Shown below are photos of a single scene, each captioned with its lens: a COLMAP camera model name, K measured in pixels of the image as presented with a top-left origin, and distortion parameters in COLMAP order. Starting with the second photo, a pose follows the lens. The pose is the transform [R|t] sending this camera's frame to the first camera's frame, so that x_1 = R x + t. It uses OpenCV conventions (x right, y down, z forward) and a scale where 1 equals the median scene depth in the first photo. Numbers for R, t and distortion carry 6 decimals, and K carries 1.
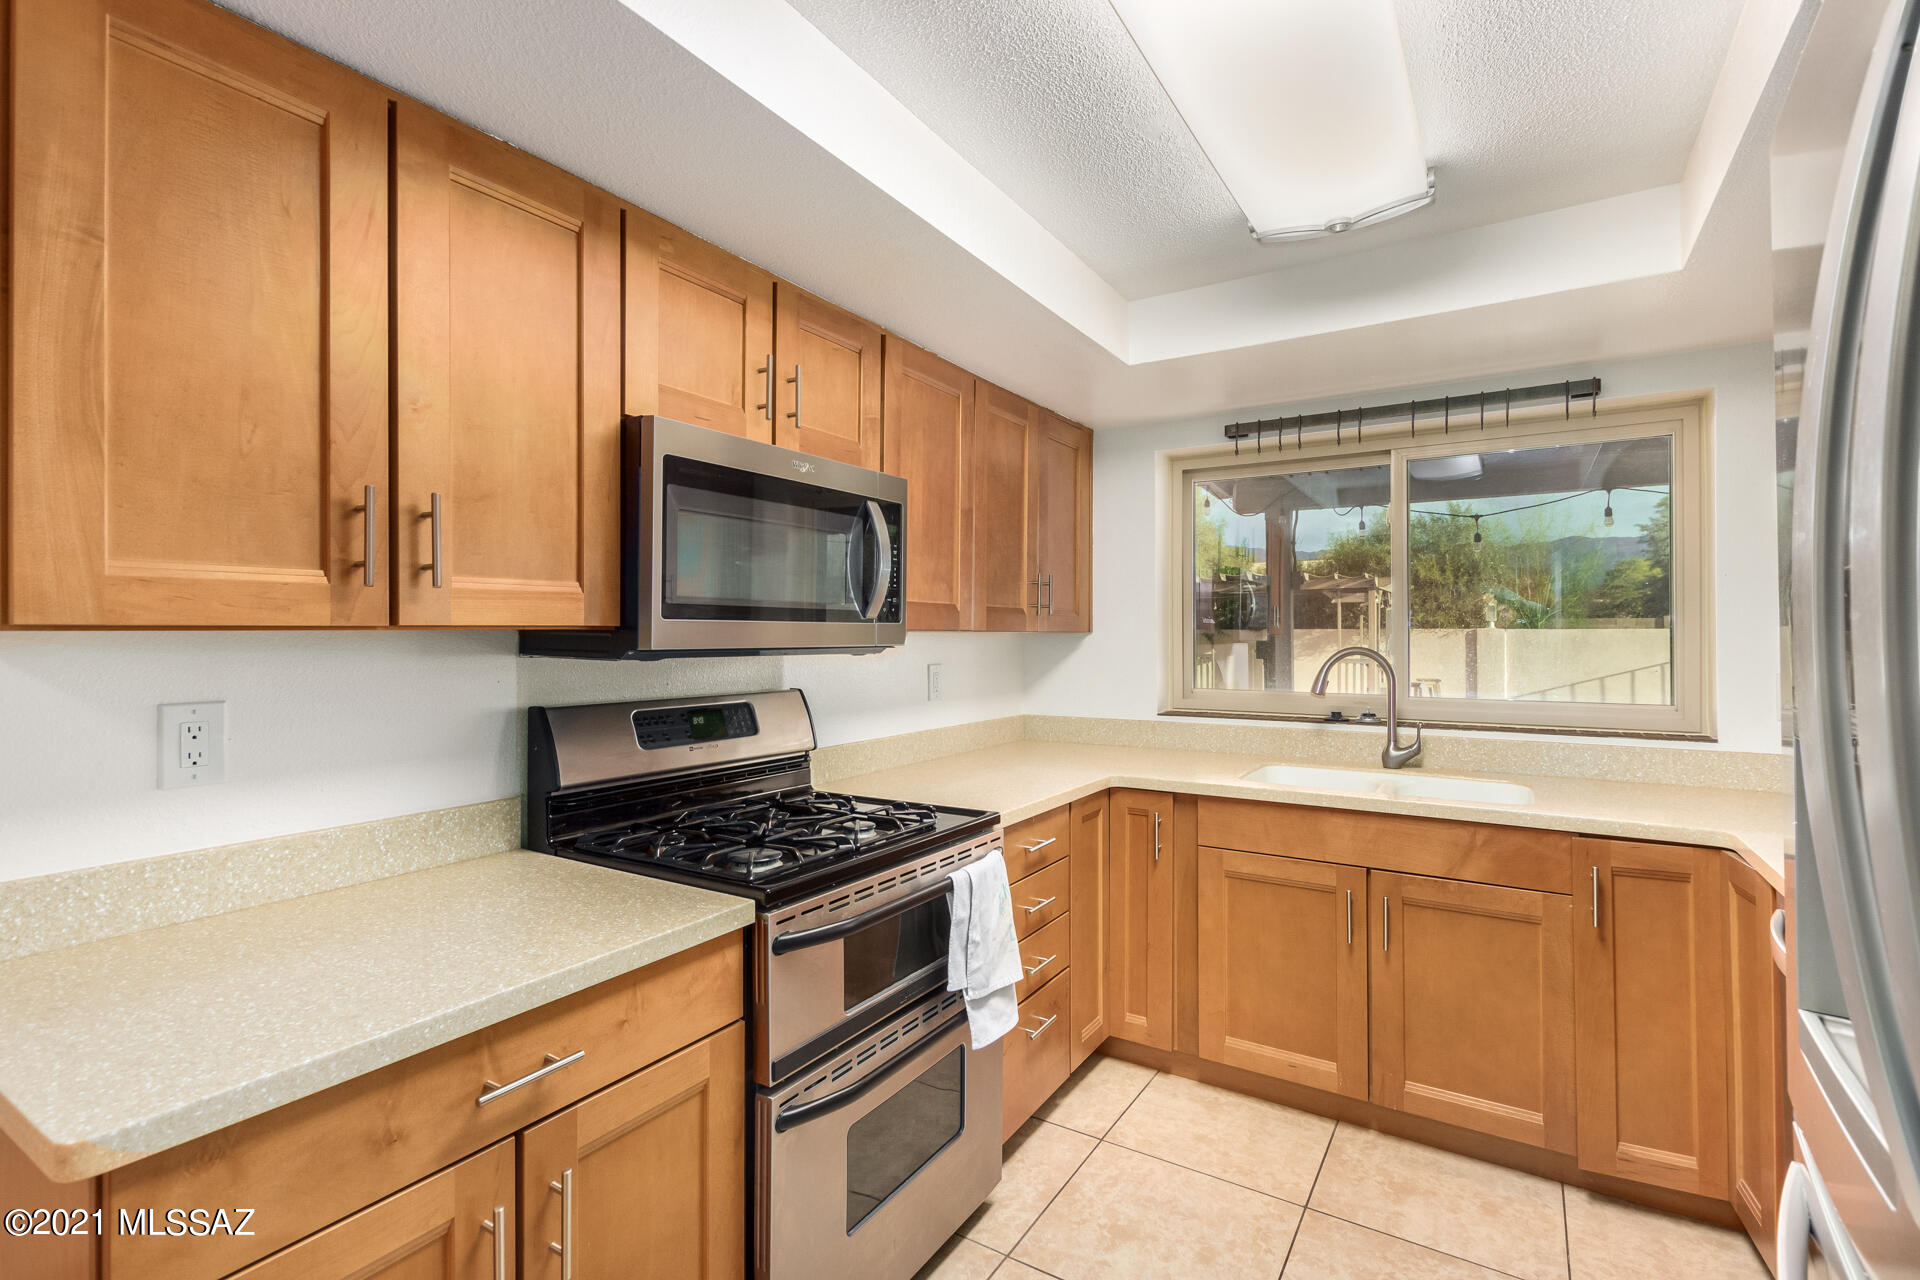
lens RADIAL K [[875.7, 0, 960.9], [0, 875.7, 630.2], [0, 0, 1]] dist [0.002239, 0.000570]
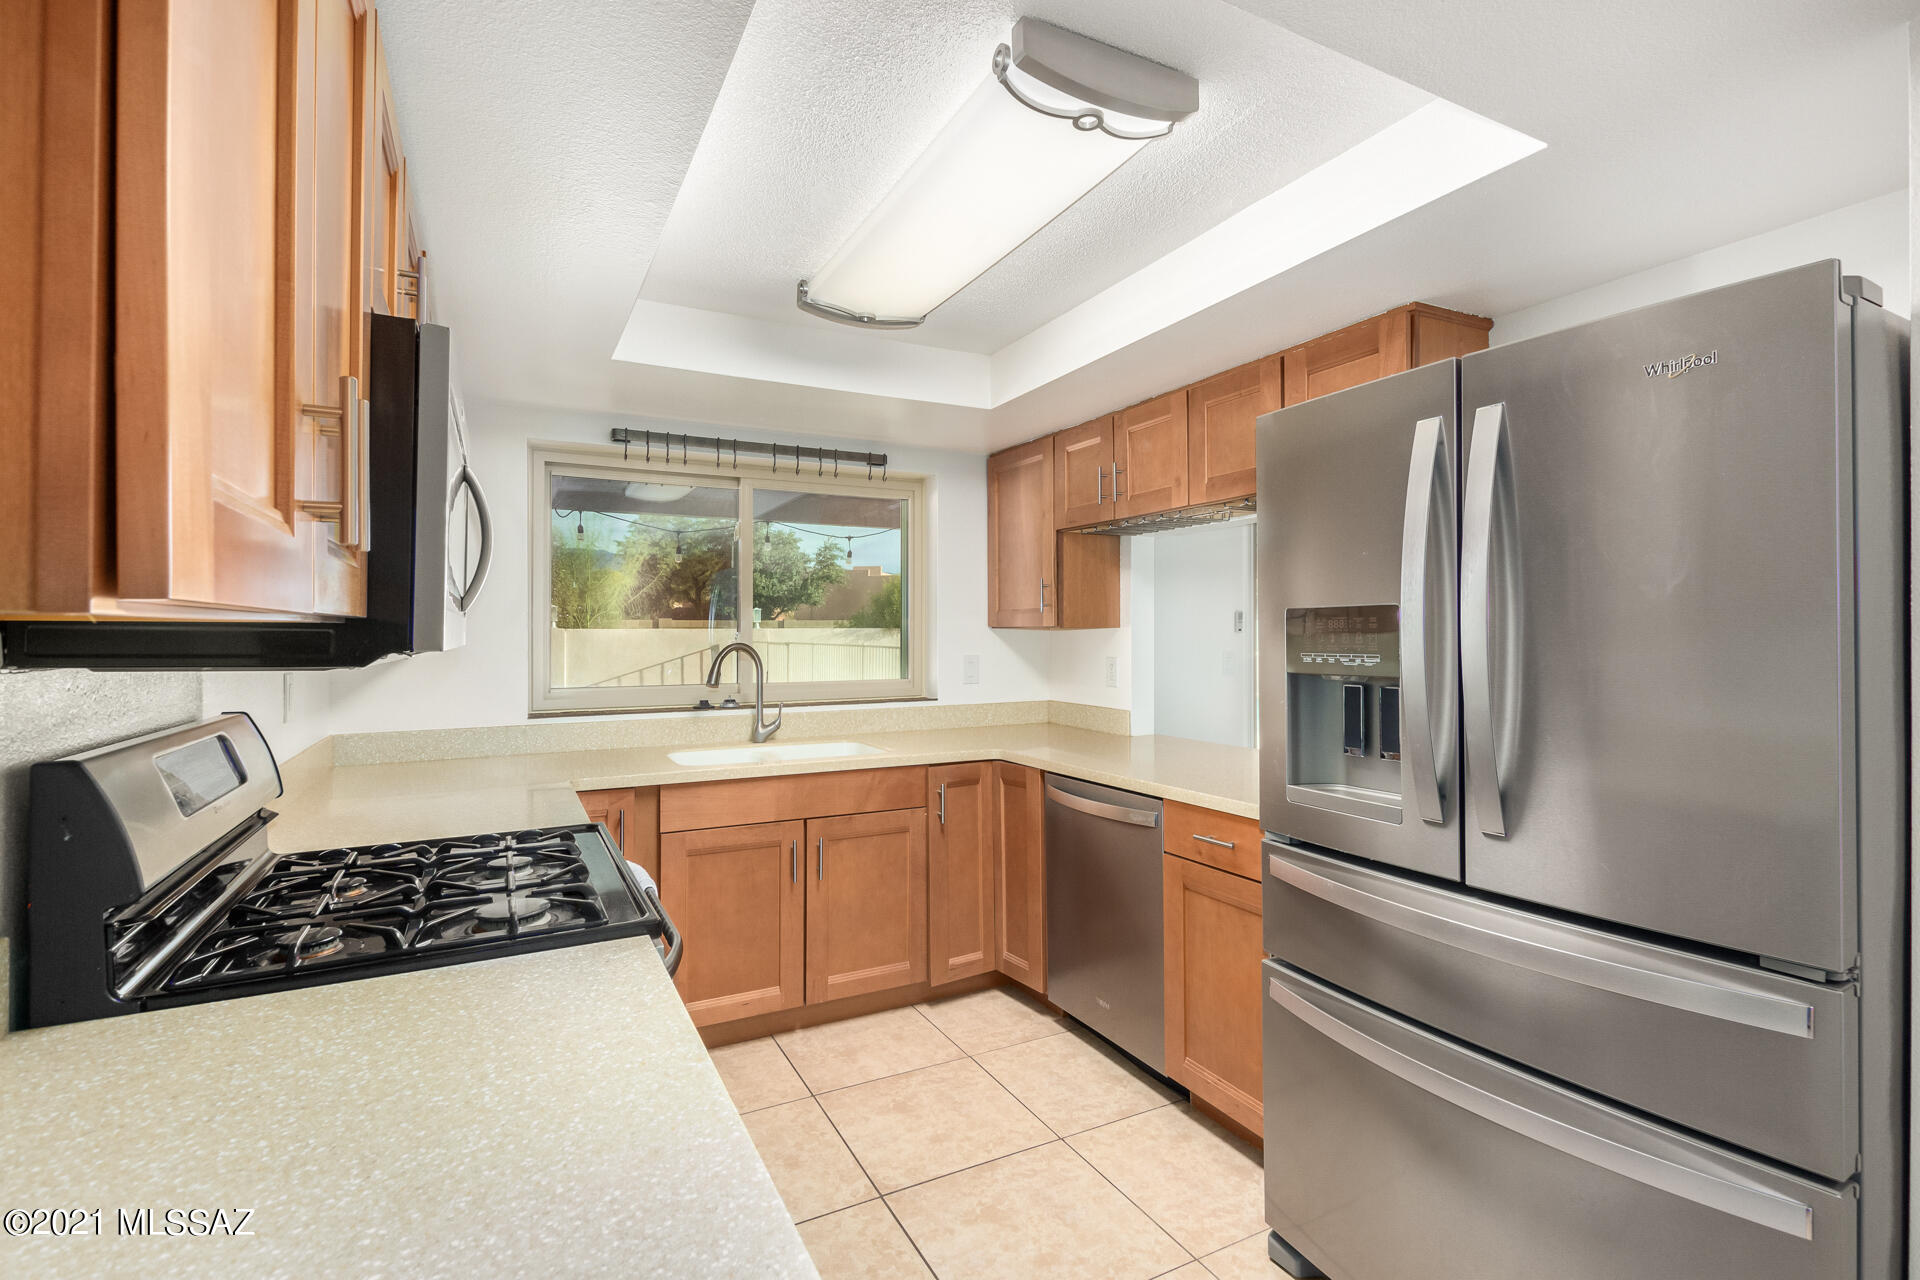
lens RADIAL K [[884.6, 0, 955.1], [0, 884.6, 634.2], [0, 0, 1]] dist [0.000165, 0.000196]
pose [[0.503947, -0.001889, 0.863733, -0.461253], [-0.001887, 0.999993, 0.003287, 0.003306], [-0.863733, -0.003286, 0.503940, 0.160992]]
